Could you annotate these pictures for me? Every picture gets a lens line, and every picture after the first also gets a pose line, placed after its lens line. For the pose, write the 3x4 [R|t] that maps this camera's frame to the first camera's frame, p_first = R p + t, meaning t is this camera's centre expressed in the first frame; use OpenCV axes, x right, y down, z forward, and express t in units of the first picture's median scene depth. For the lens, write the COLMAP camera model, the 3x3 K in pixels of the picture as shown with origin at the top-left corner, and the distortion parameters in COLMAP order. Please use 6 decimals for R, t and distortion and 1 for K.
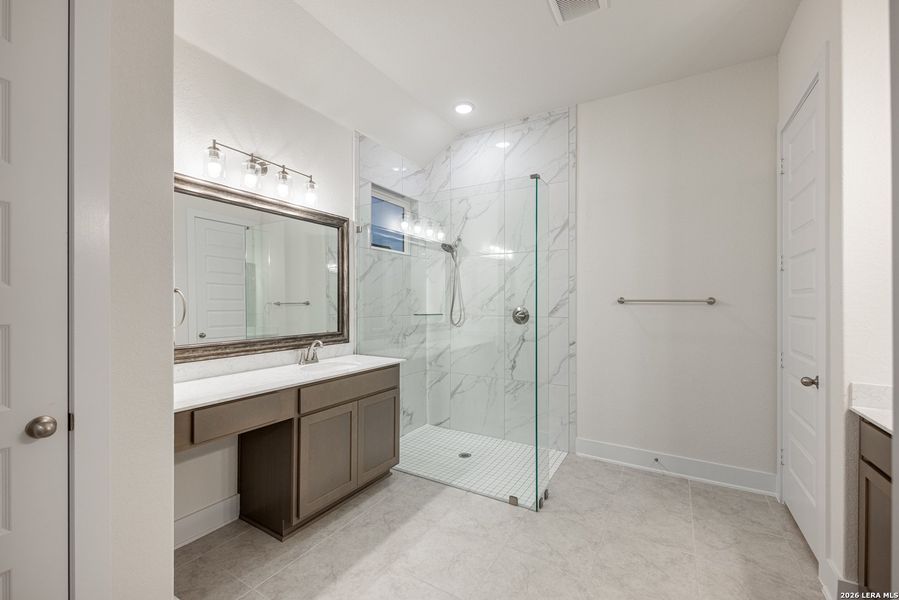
lens RADIAL K [[401.6, 0, 453.0], [0, 401.6, 303.2], [0, 0, 1]] dist [0.004953, -0.003793]
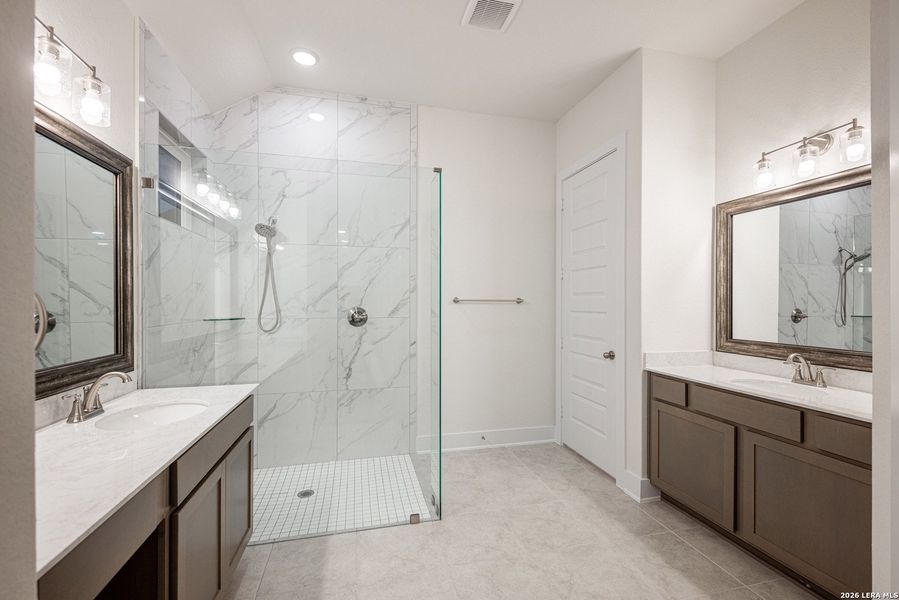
lens RADIAL K [[401.6, 0, 455.6], [0, 401.6, 304.2], [0, 0, 1]] dist [0.004953, -0.003793]
pose [[0.687079, -0.005839, 0.726559, -0.356575], [0.003007, 0.999982, 0.005193, -0.001462], [-0.726576, -0.001384, 0.687084, 0.242166]]
